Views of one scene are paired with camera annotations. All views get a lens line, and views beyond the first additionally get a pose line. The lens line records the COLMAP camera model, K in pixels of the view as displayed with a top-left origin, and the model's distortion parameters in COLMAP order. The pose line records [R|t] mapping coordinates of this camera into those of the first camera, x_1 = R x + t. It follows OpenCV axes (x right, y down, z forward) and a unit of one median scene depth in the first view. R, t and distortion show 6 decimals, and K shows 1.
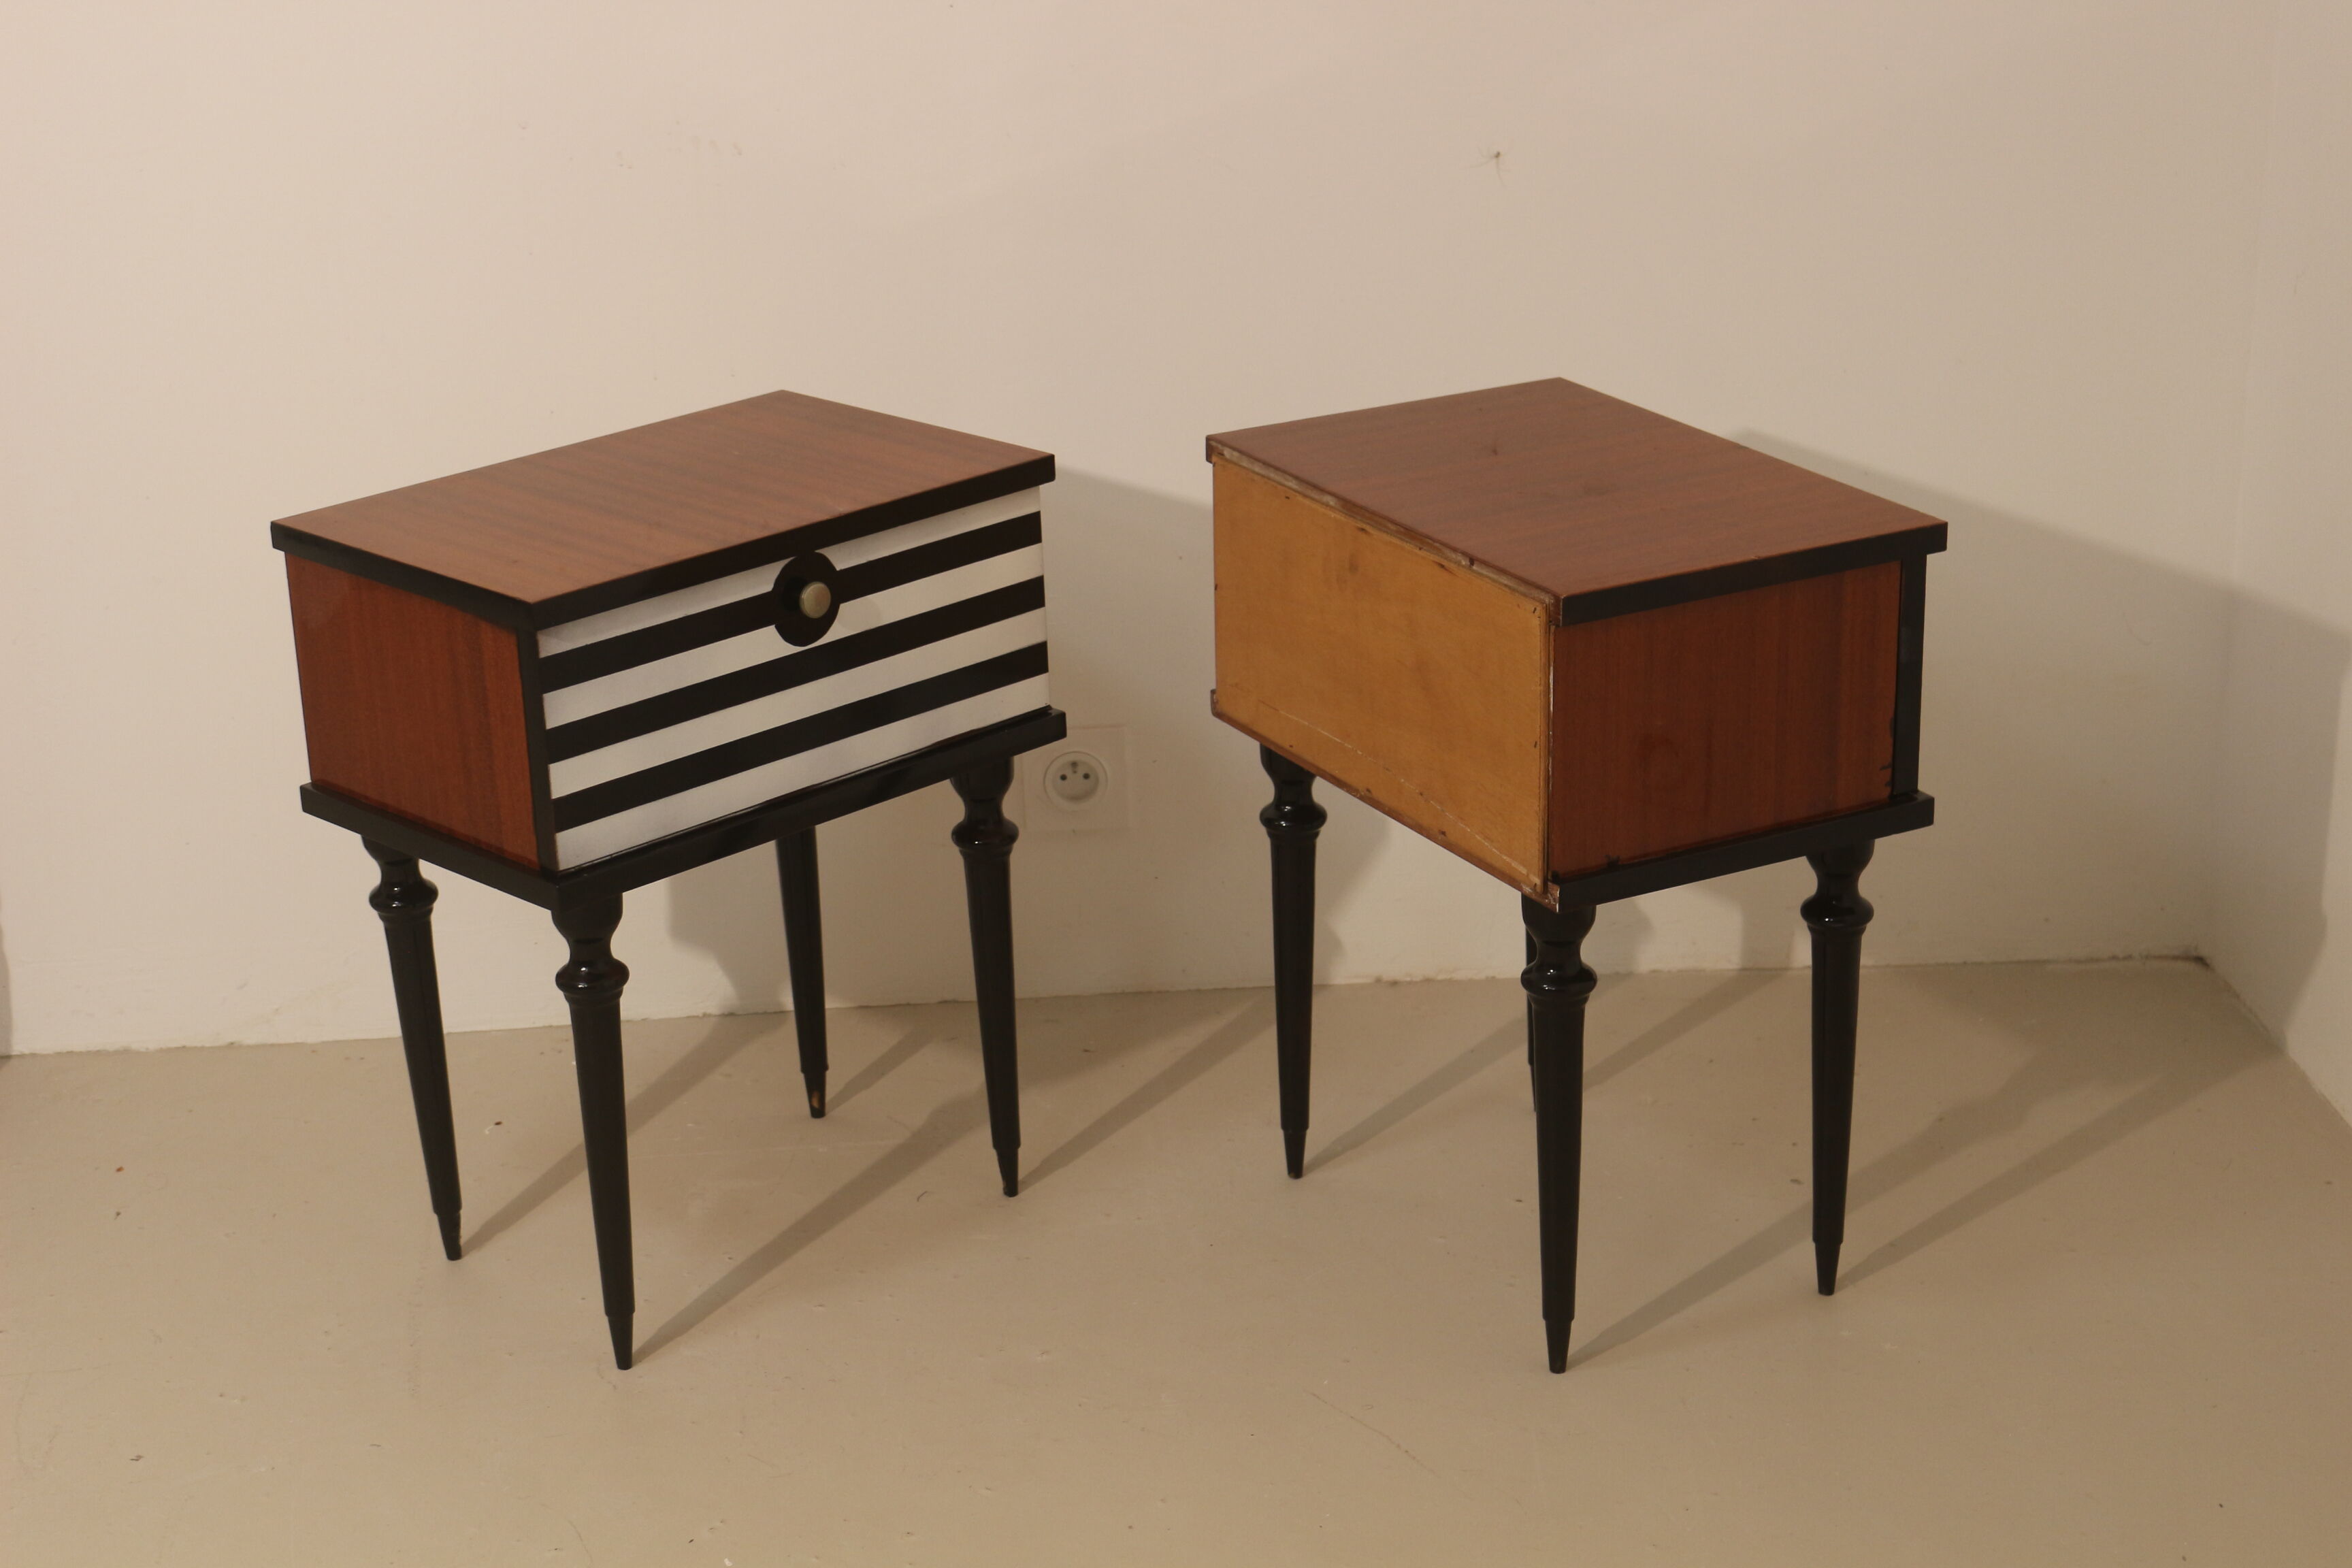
lens RADIAL K [[4262.1, 0, 1176.0], [0, 4262.1, 784.0], [0, 0, 1]] dist [0.006226, -0.034824]
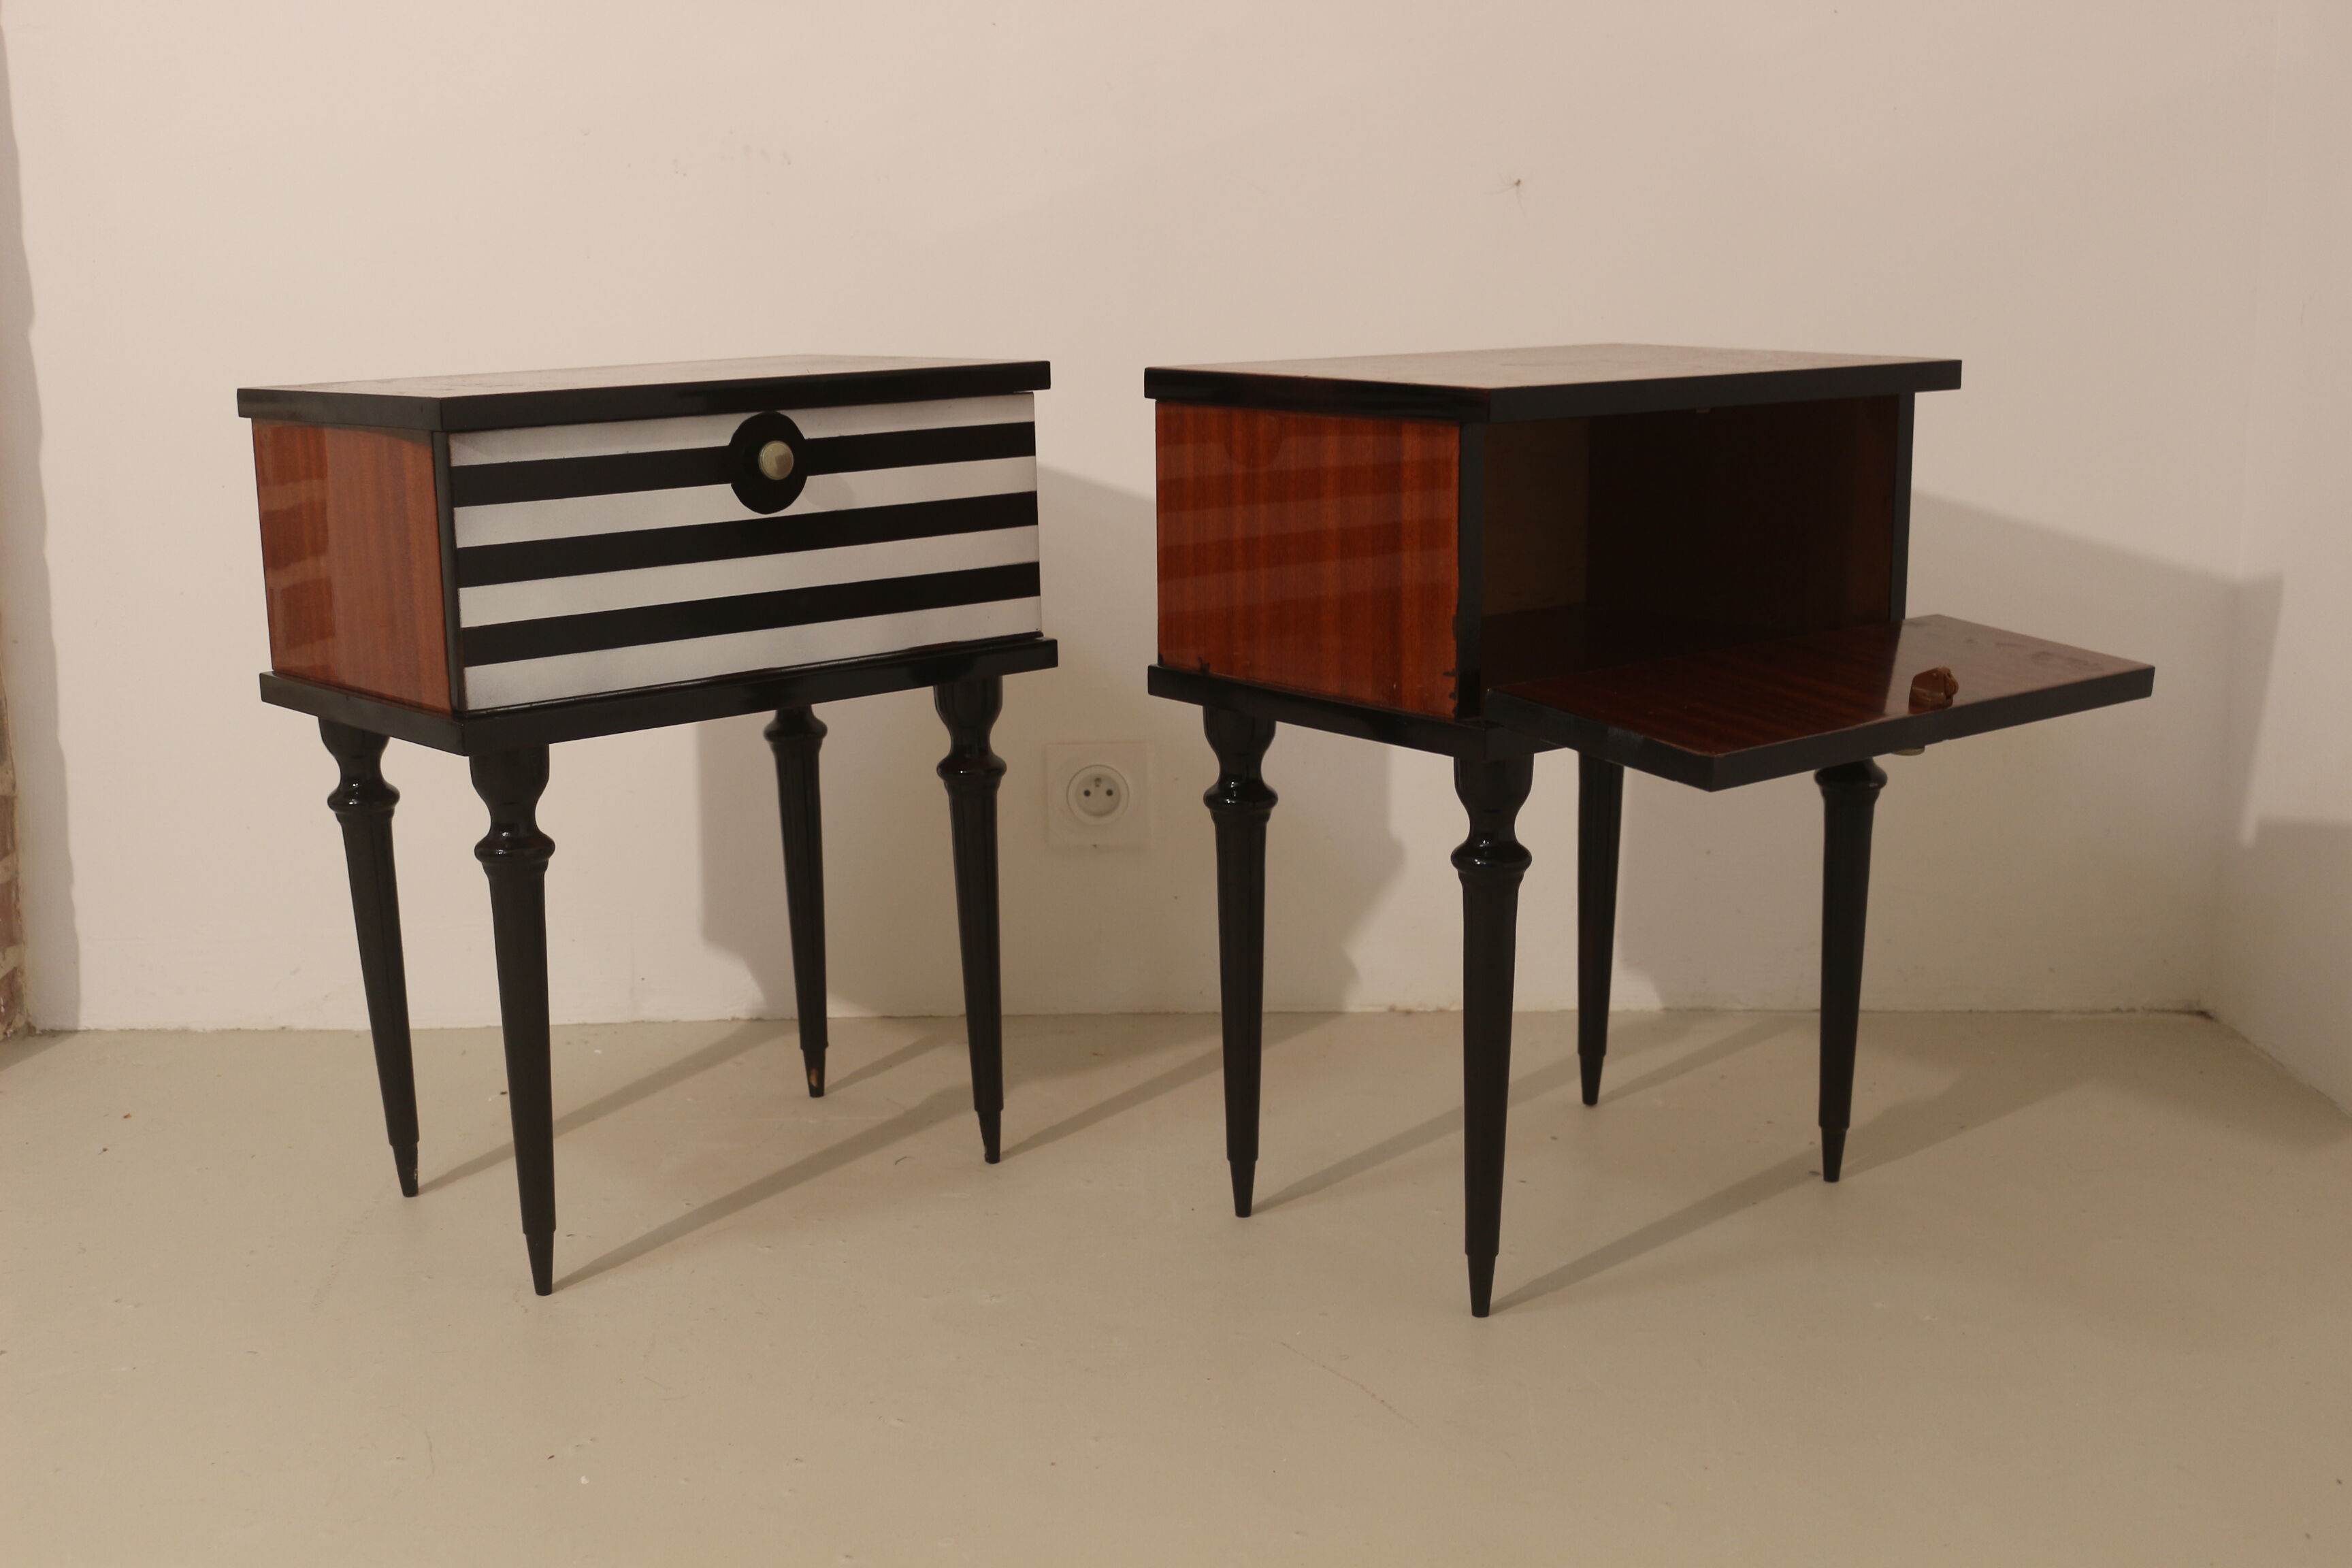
lens RADIAL K [[2791.3, 0, 1176.0], [0, 2791.3, 784.0], [0, 0, 1]] dist [-0.093646, 0.078364]
pose [[0.997954, 0.025908, -0.058454, 0.038538], [-0.034470, 0.987998, -0.150574, 0.109299], [0.053851, 0.152281, 0.986869, 0.382446]]
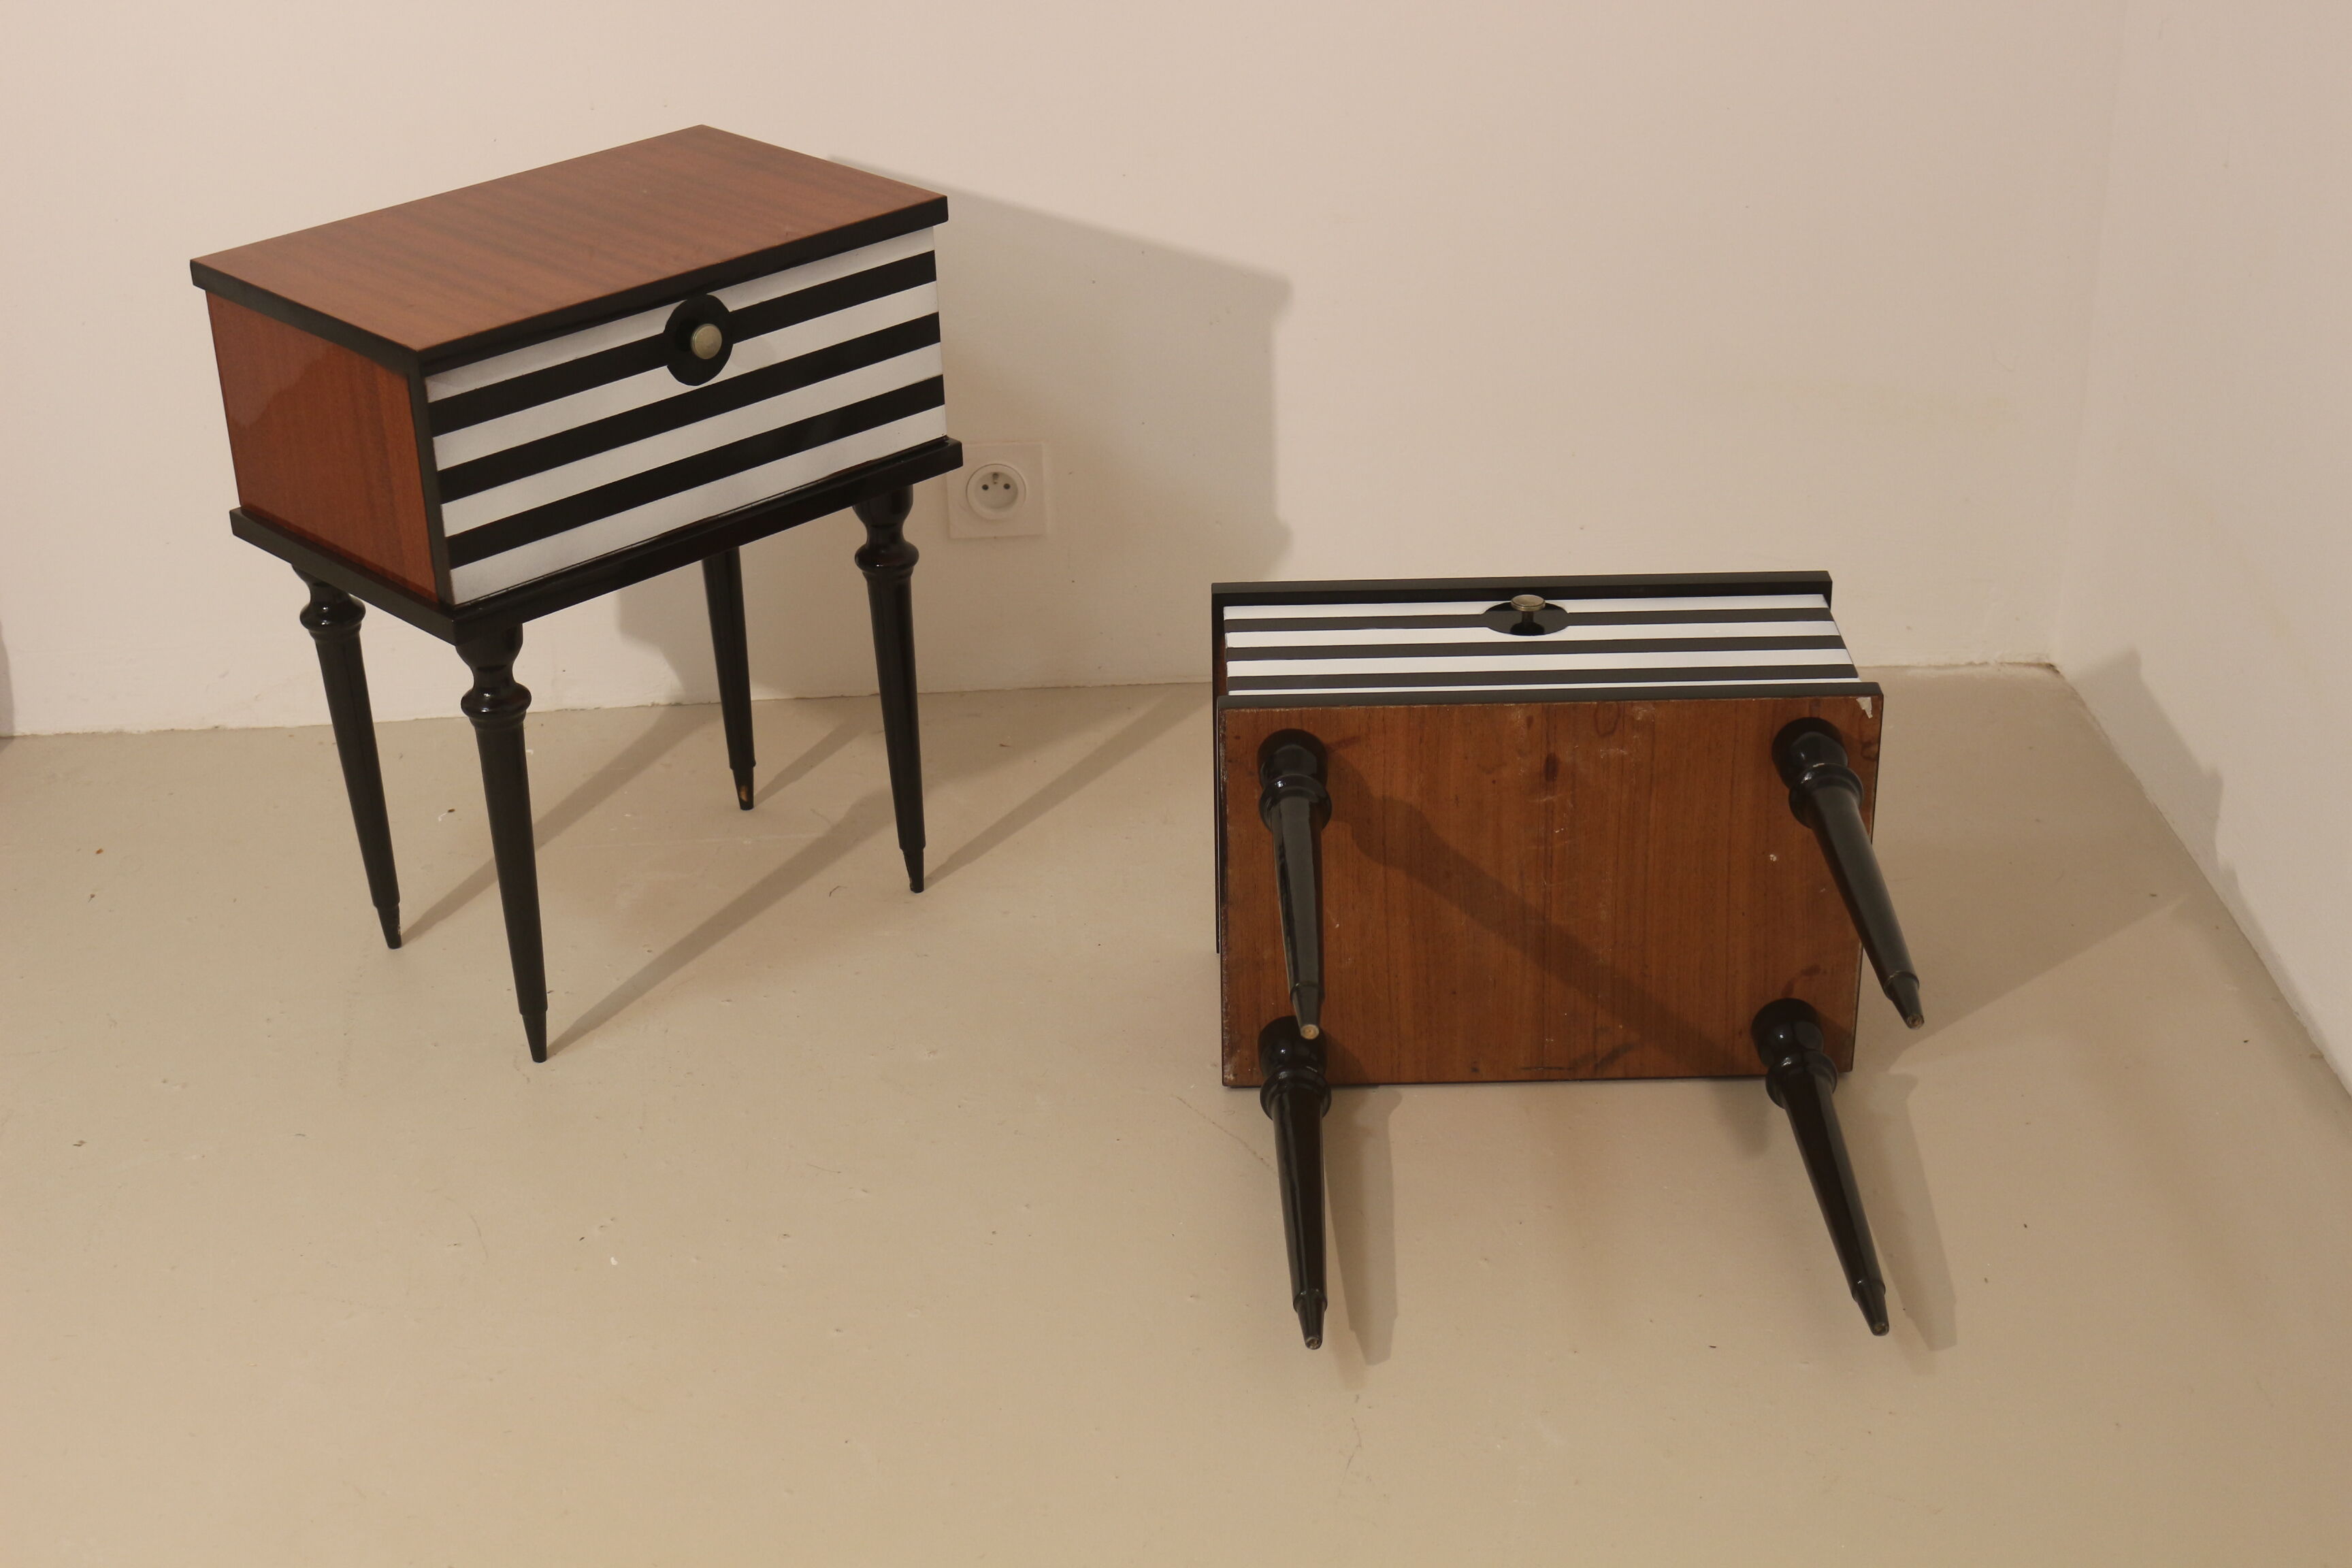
lens RADIAL K [[3615.4, 0, 1176.0], [0, 3615.4, 784.0], [0, 0, 1]] dist [-0.032877, 0.023260]
pose [[0.999735, 0.011667, -0.019867, 0.045353], [-0.009383, 0.993734, 0.111381, -0.032817], [0.021042, -0.111165, 0.993579, 0.108283]]
